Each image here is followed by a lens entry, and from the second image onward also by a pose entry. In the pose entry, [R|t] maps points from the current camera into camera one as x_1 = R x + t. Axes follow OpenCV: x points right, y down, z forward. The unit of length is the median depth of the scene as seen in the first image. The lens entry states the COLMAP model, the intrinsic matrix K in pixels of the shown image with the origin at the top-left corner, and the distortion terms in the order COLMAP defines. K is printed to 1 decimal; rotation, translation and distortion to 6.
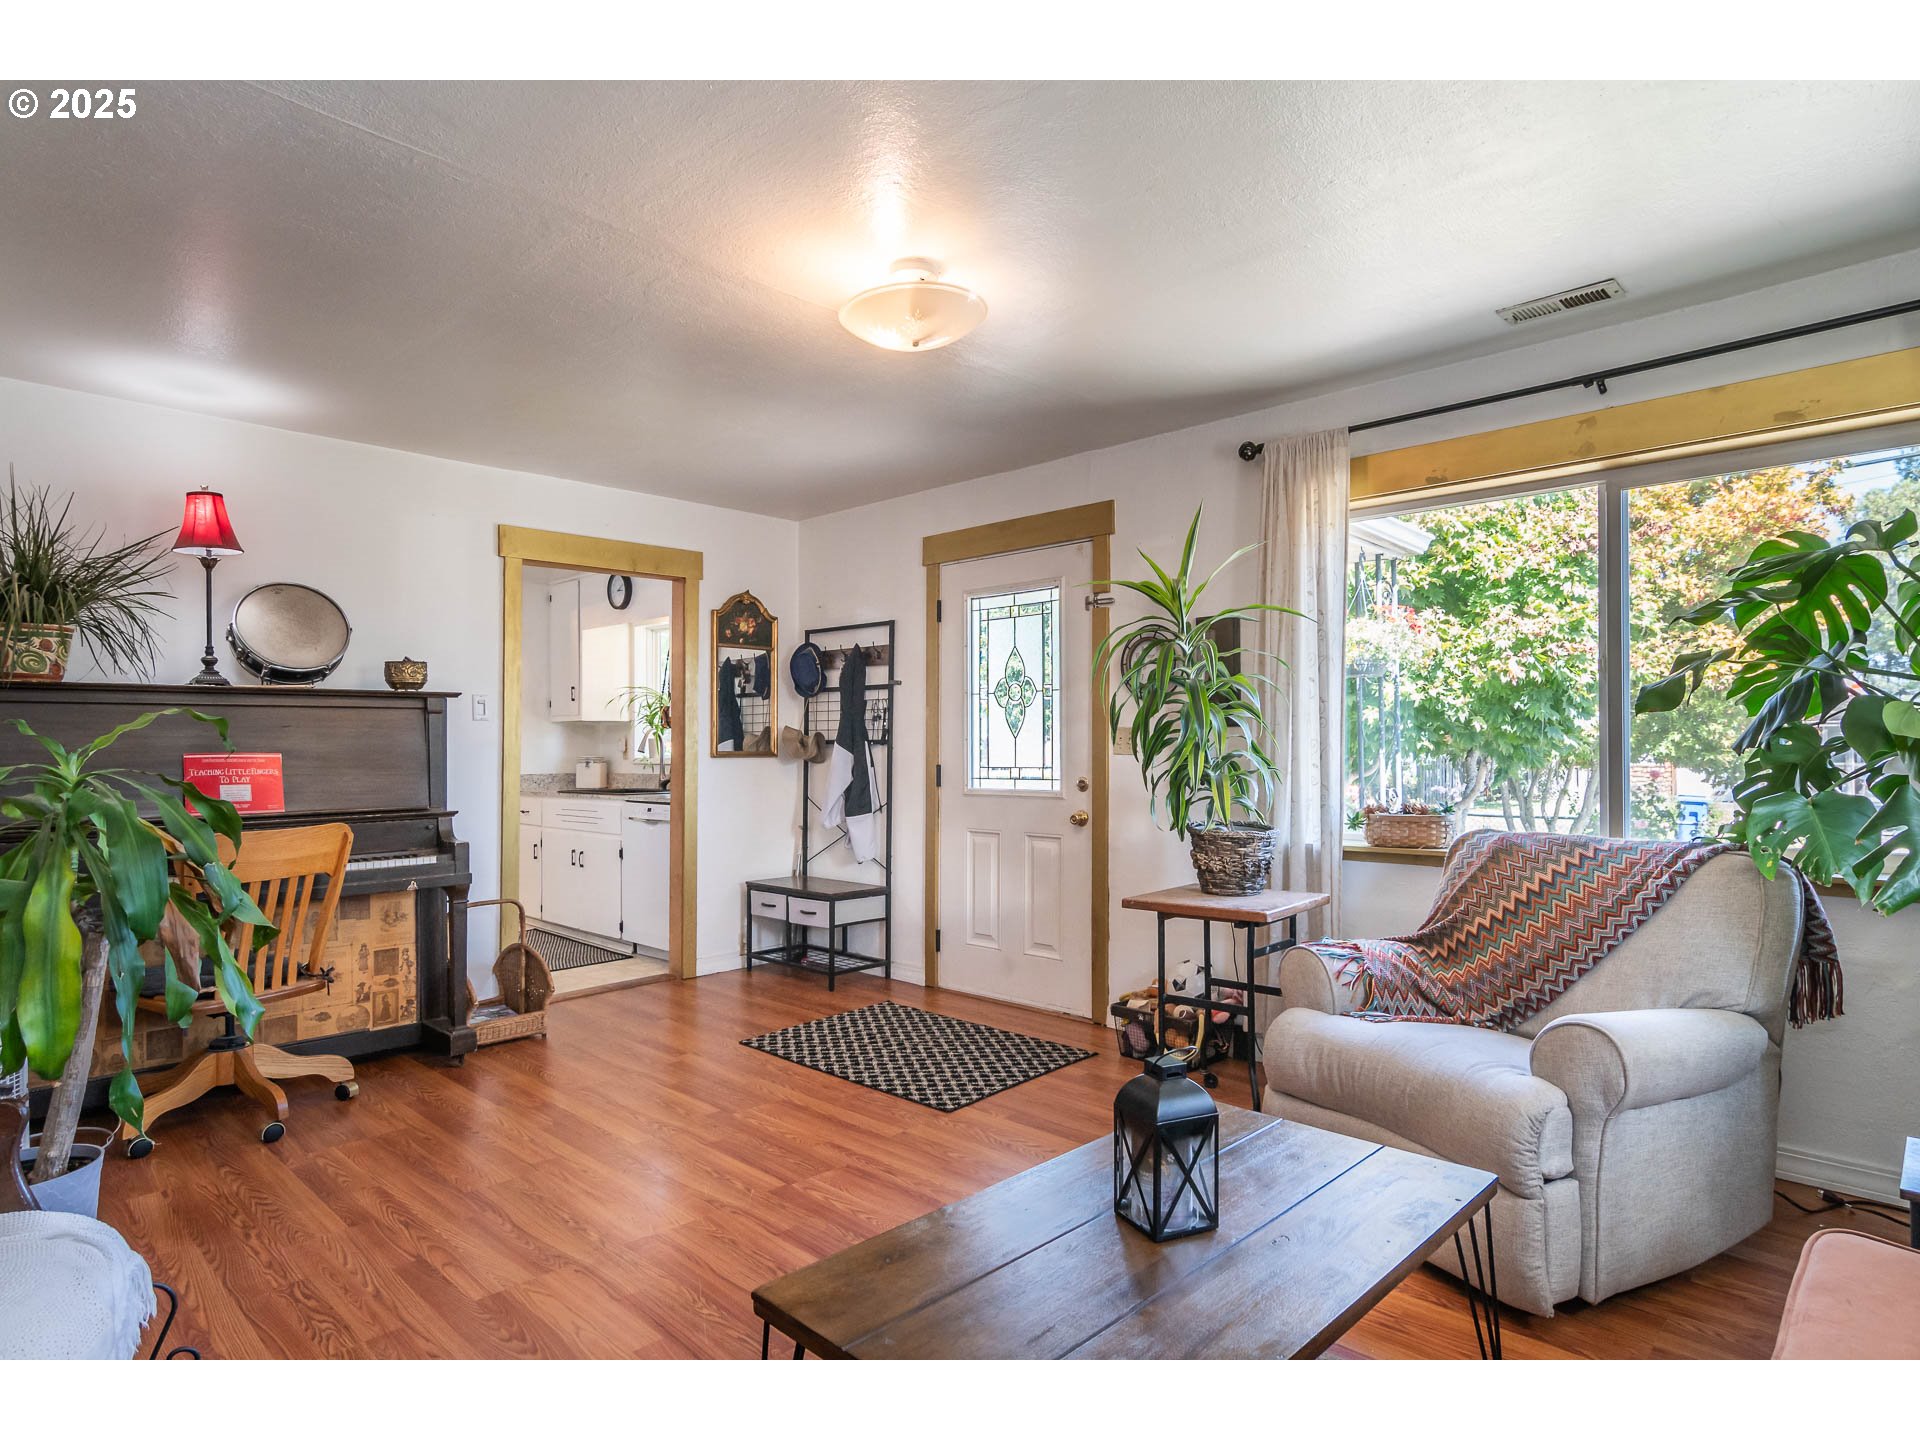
lens RADIAL K [[1014.0, 0, 958.4], [0, 1014.0, 726.4], [0, 0, 1]] dist [-0.028425, 0.001809]
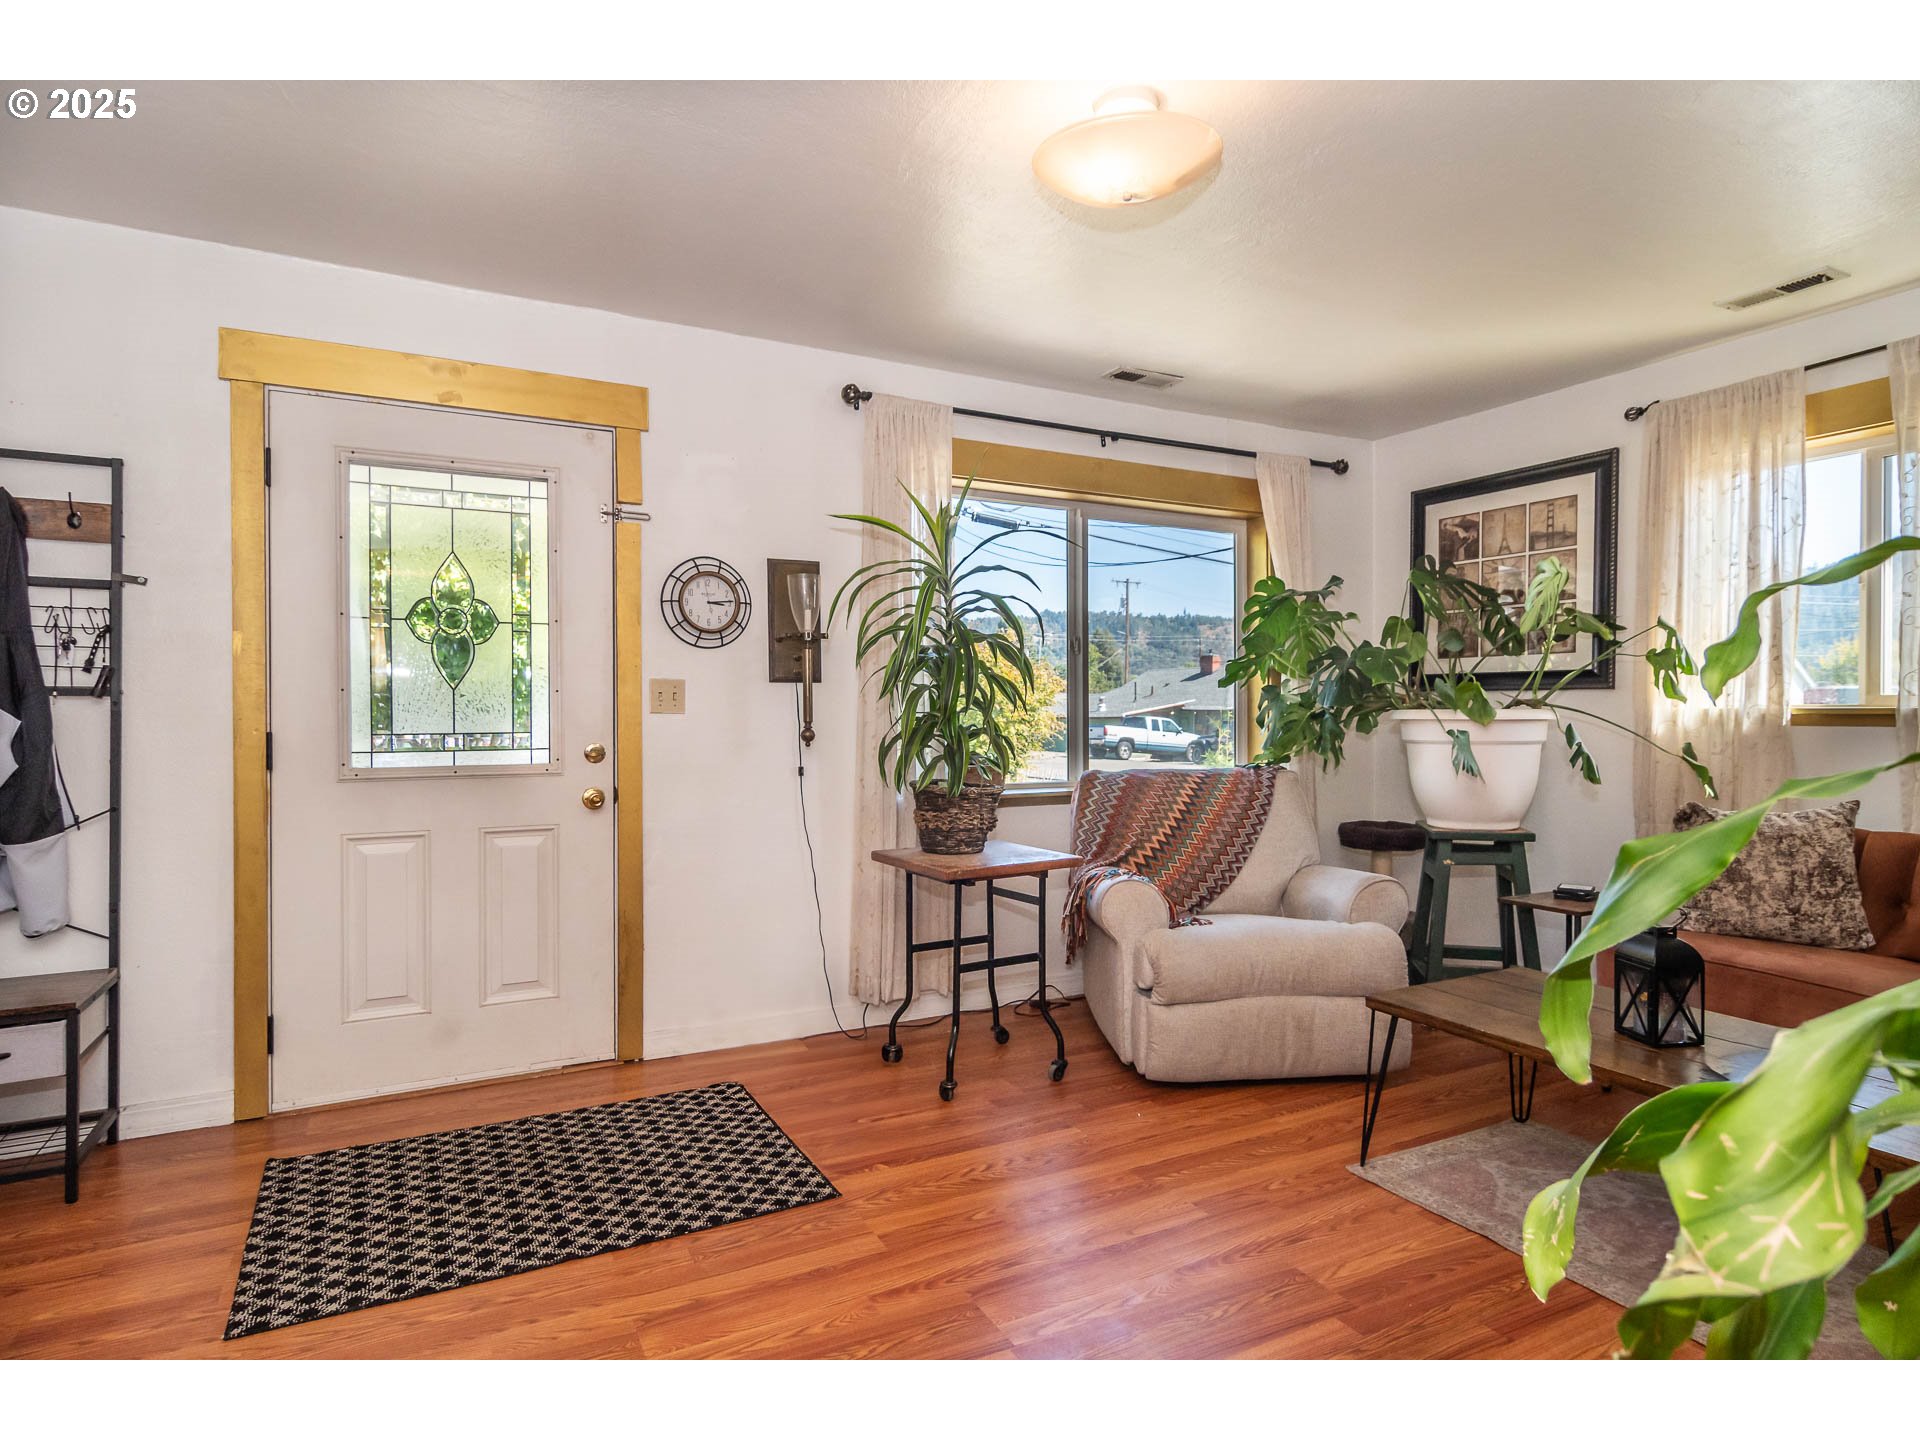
lens RADIAL K [[1014.0, 0, 961.4], [0, 1014.0, 707.1], [0, 0, 1]] dist [-0.028425, 0.001809]
pose [[0.320202, 0.008310, 0.947313, -0.541673], [-0.018281, 0.999830, -0.002592, 0.022157], [-0.947173, -0.016488, 0.320299, 0.549684]]
